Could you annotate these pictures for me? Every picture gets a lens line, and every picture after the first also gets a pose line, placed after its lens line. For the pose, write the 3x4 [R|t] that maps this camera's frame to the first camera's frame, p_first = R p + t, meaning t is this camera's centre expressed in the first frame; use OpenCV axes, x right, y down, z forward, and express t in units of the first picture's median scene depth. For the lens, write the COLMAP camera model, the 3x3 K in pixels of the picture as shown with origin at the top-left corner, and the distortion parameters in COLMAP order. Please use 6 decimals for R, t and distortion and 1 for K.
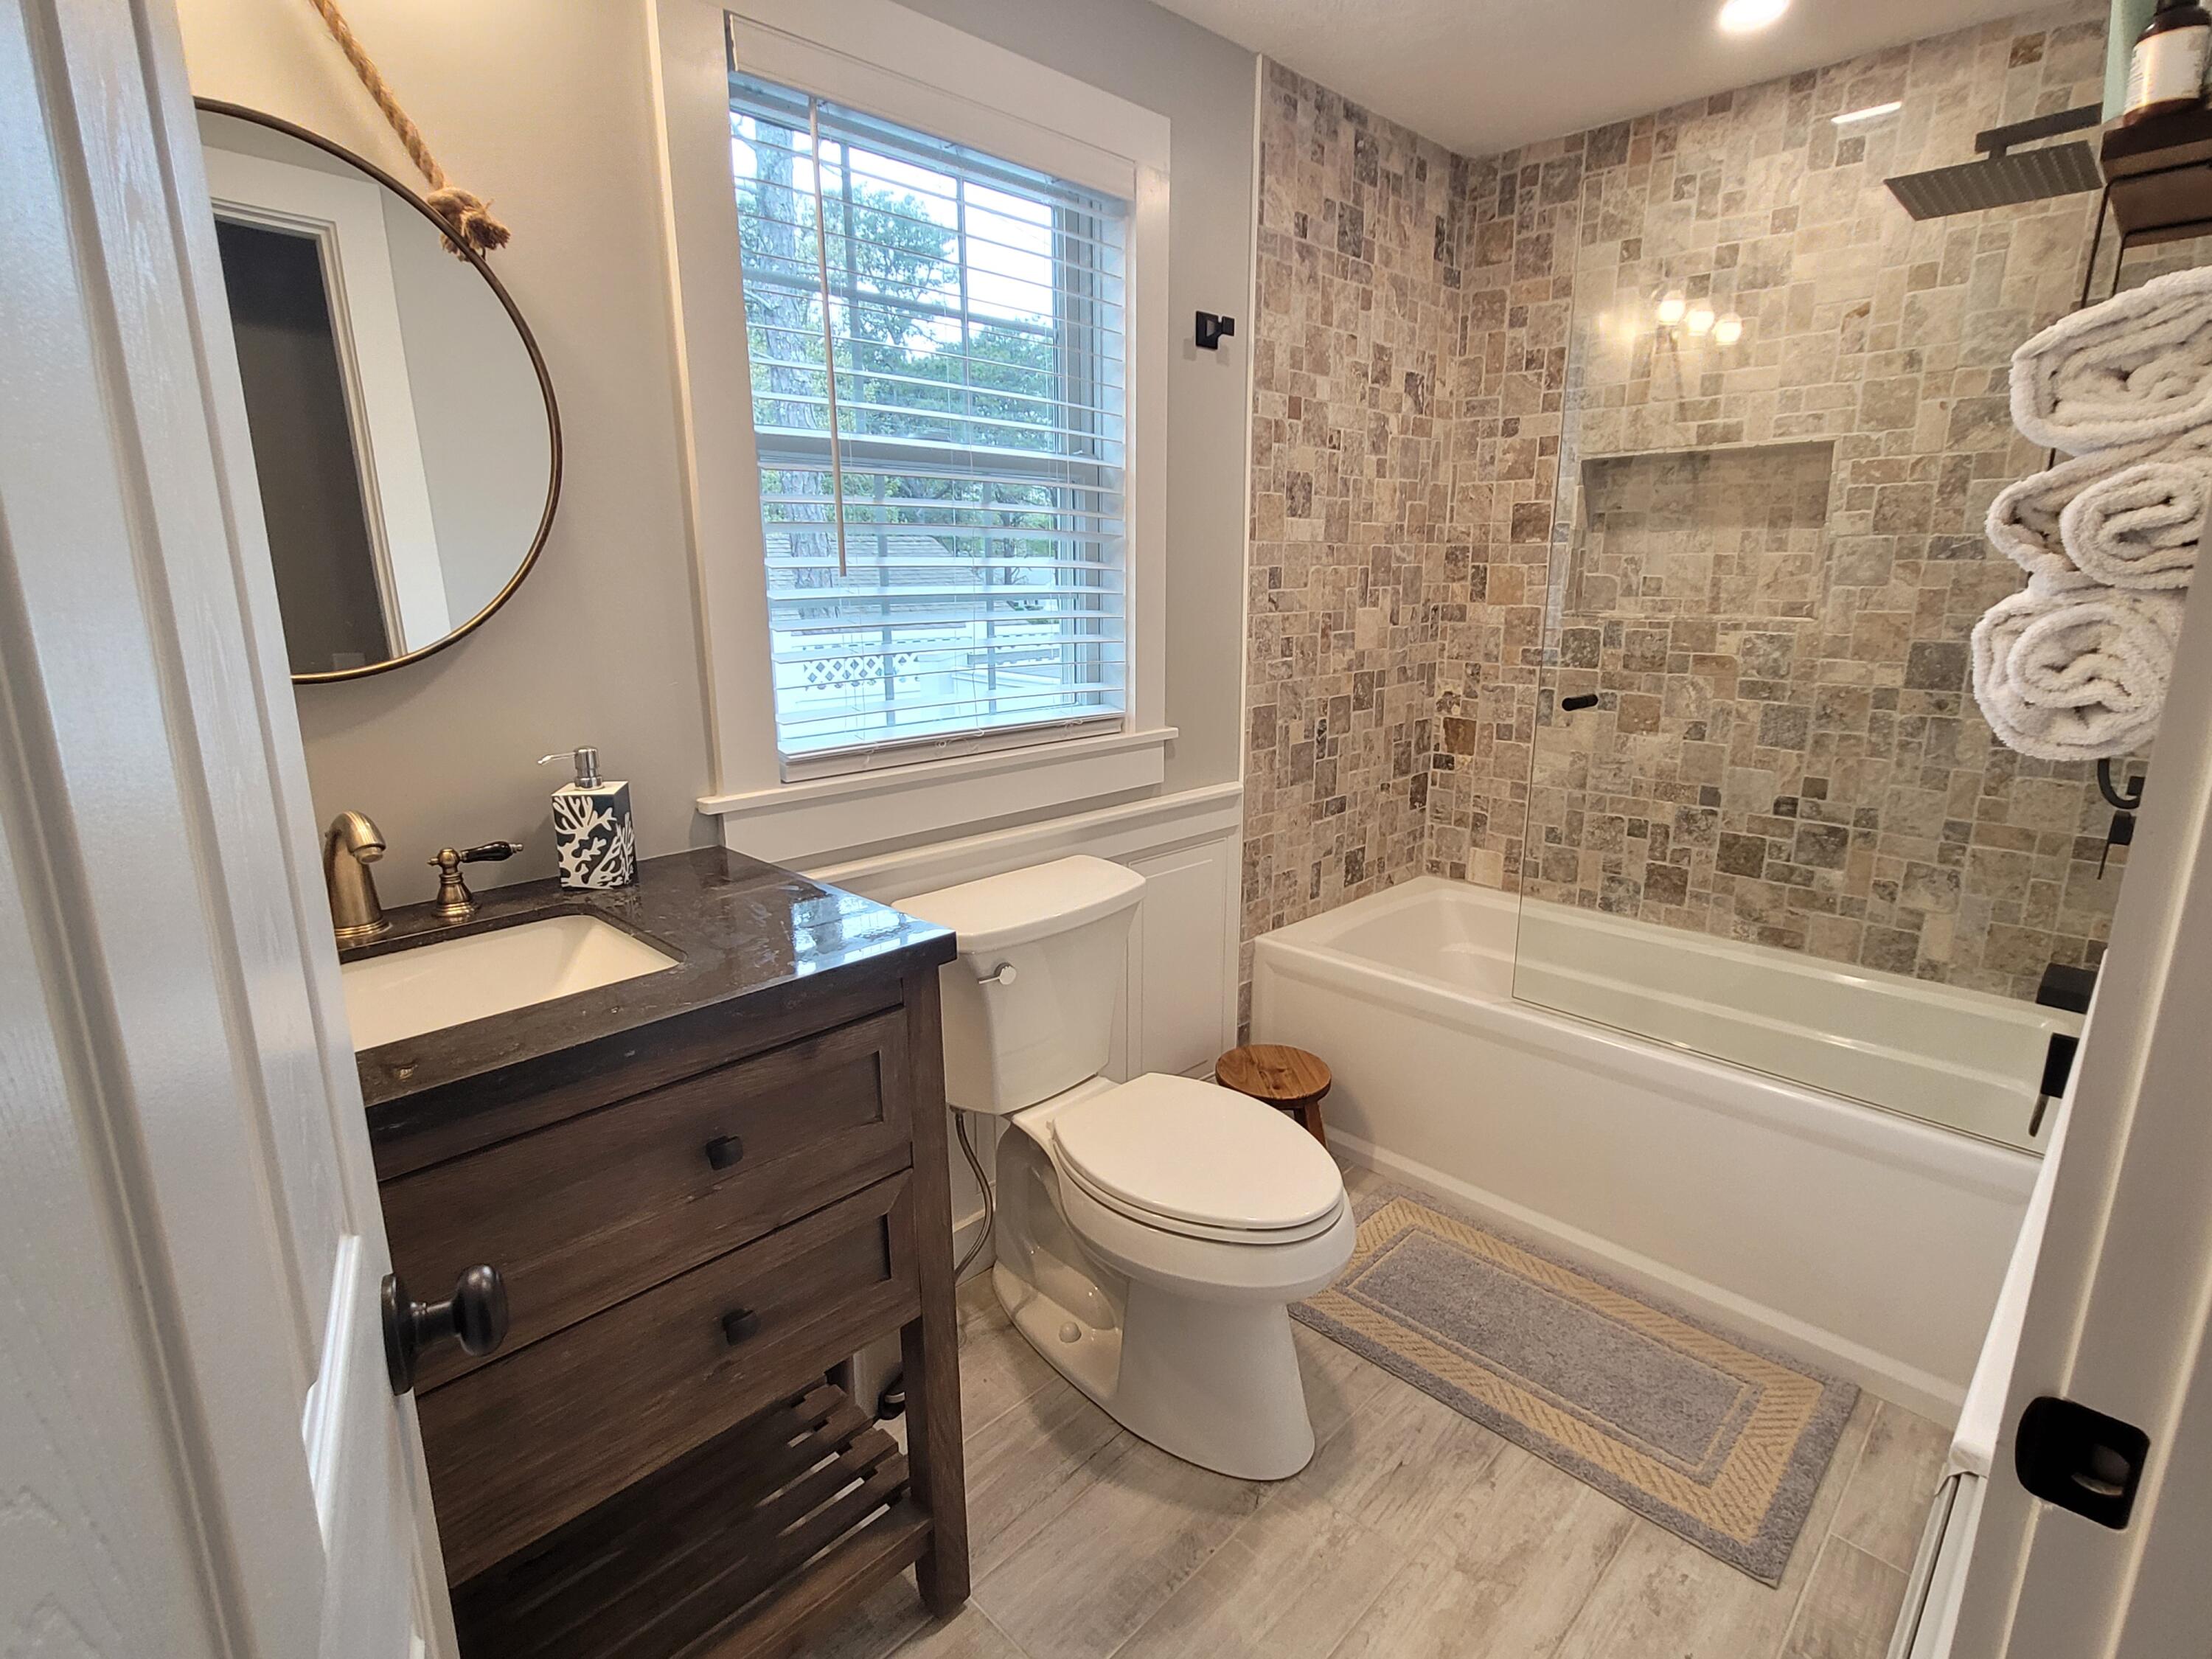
lens RADIAL K [[1154.9, 0, 1094.1], [0, 1154.9, 844.0], [0, 0, 1]] dist [0.003873, -0.002709]
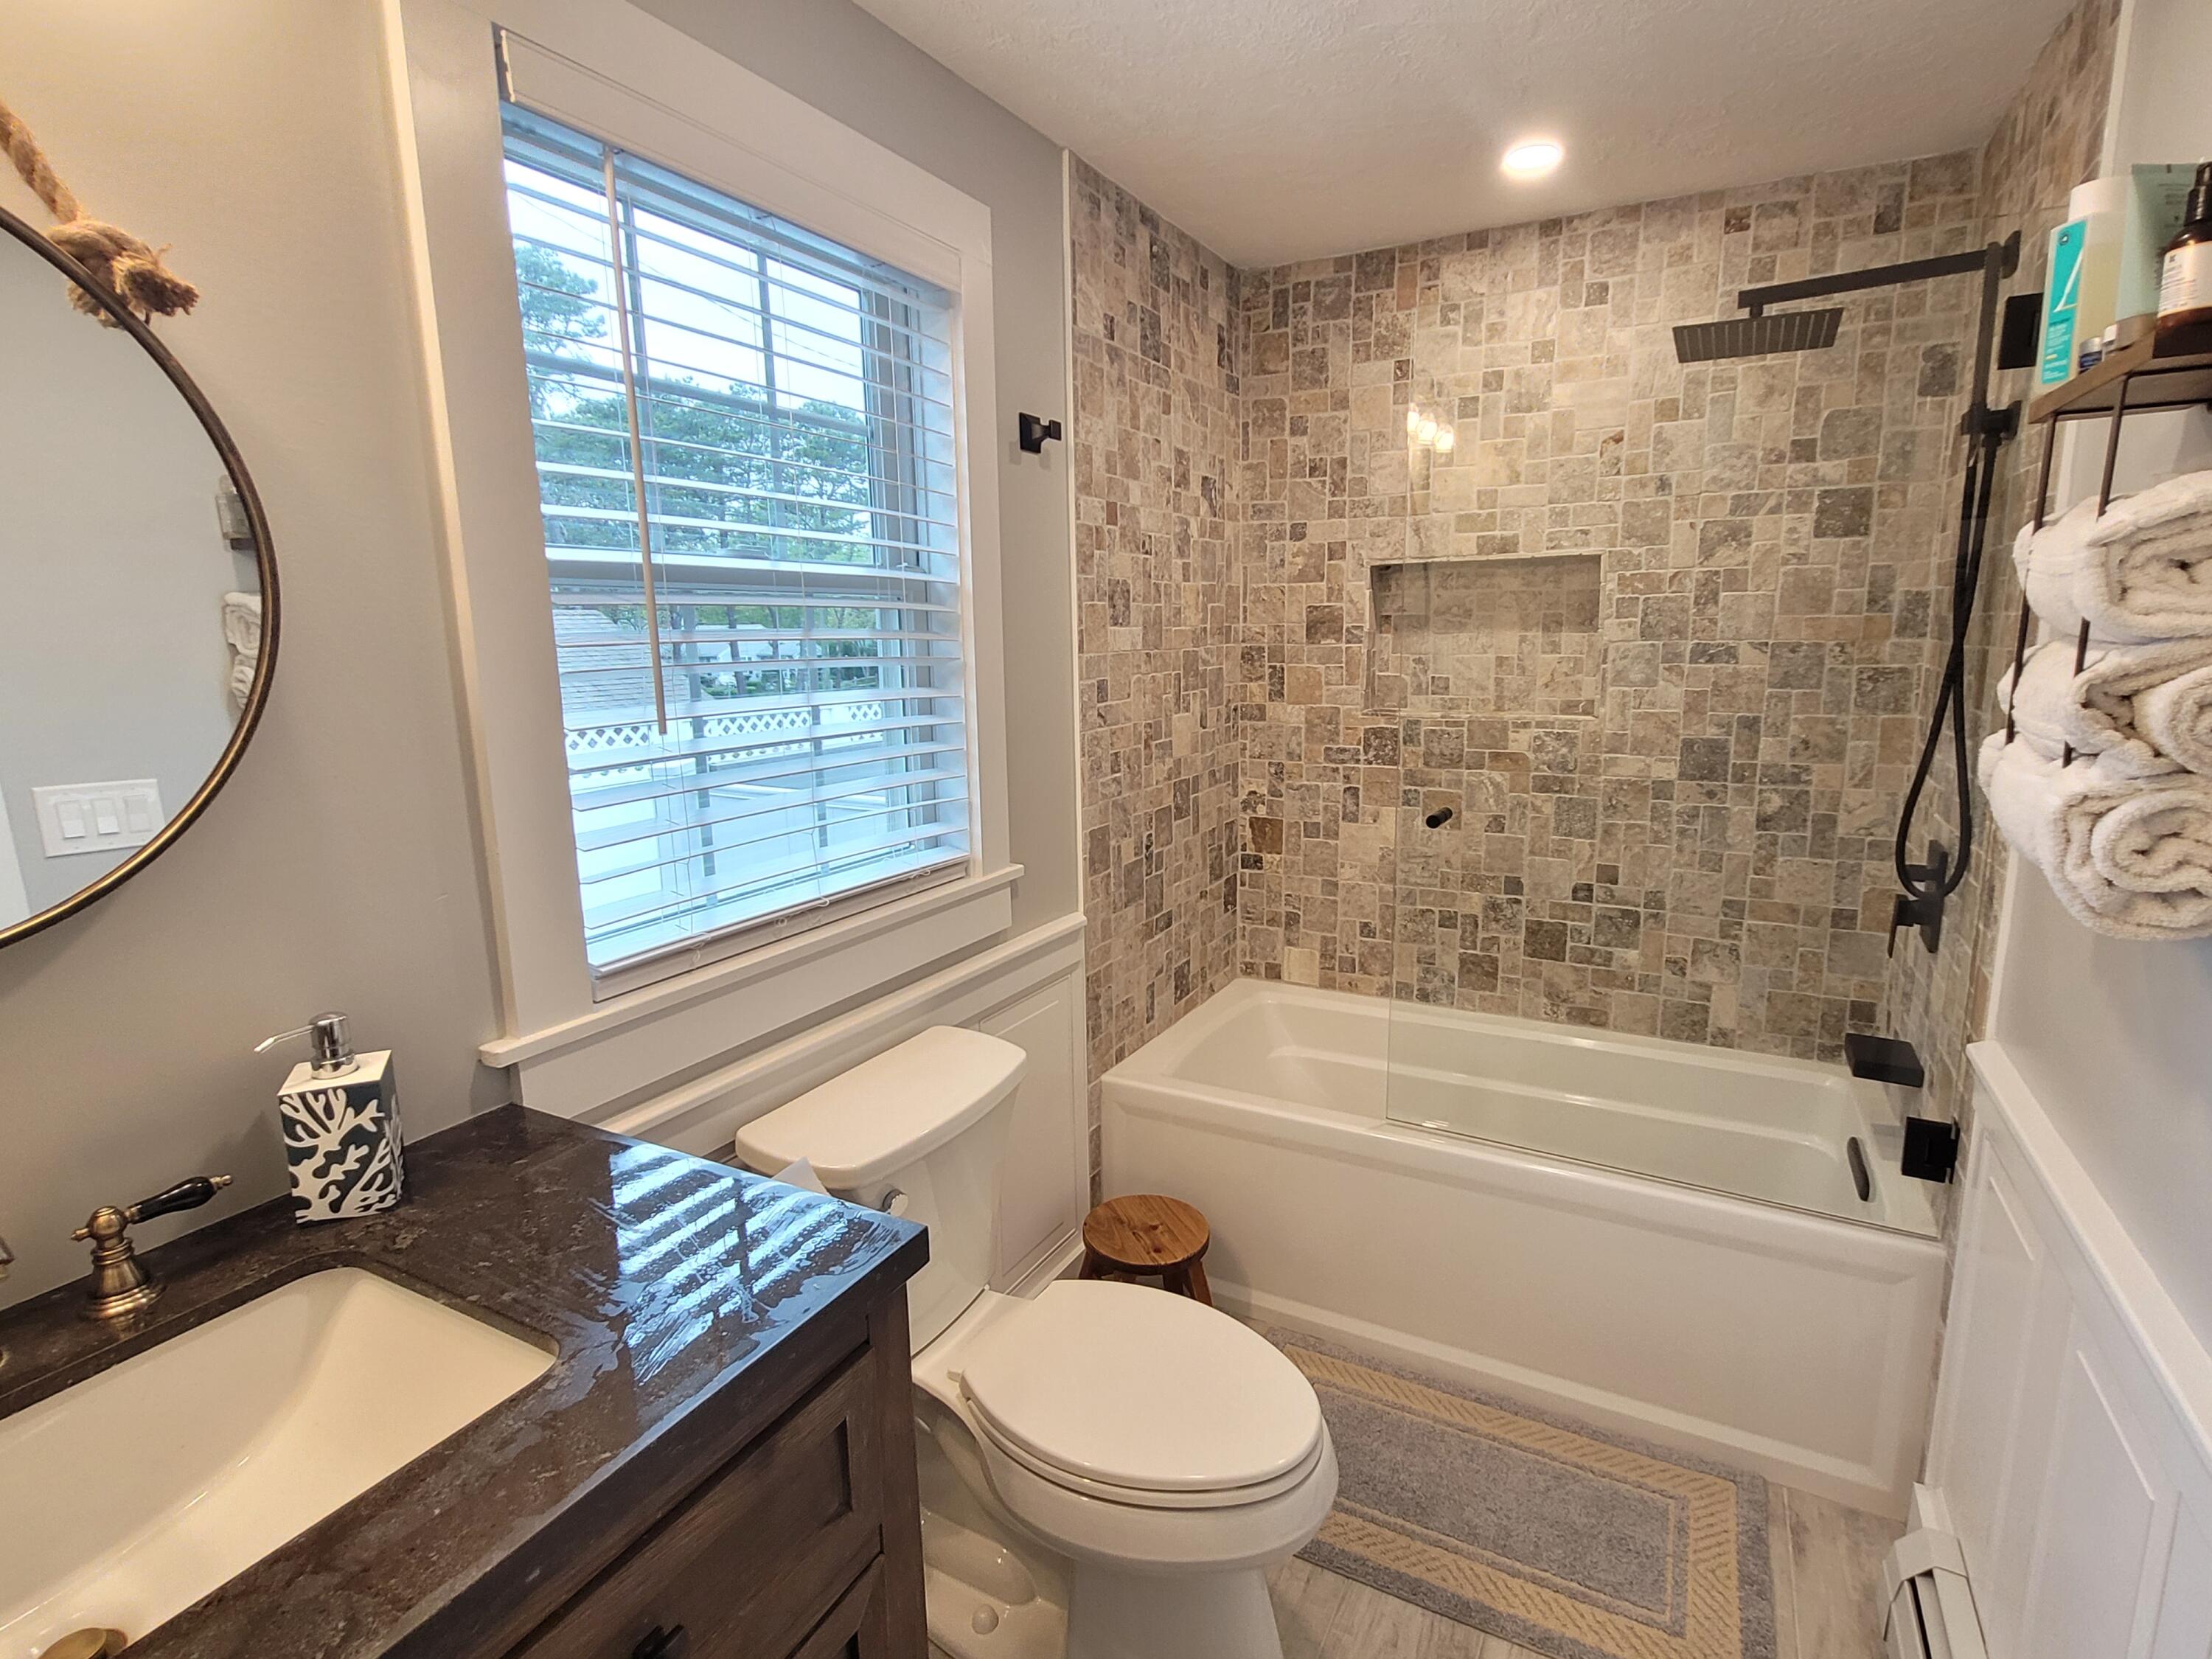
lens RADIAL K [[1154.9, 0, 1124.5], [0, 1154.9, 828.4], [0, 0, 1]] dist [0.003873, -0.002709]
pose [[0.954473, -0.061908, 0.291803, -0.114669], [0.080406, 0.995414, -0.051820, -0.076926], [-0.287257, 0.072923, 0.955074, 0.122851]]
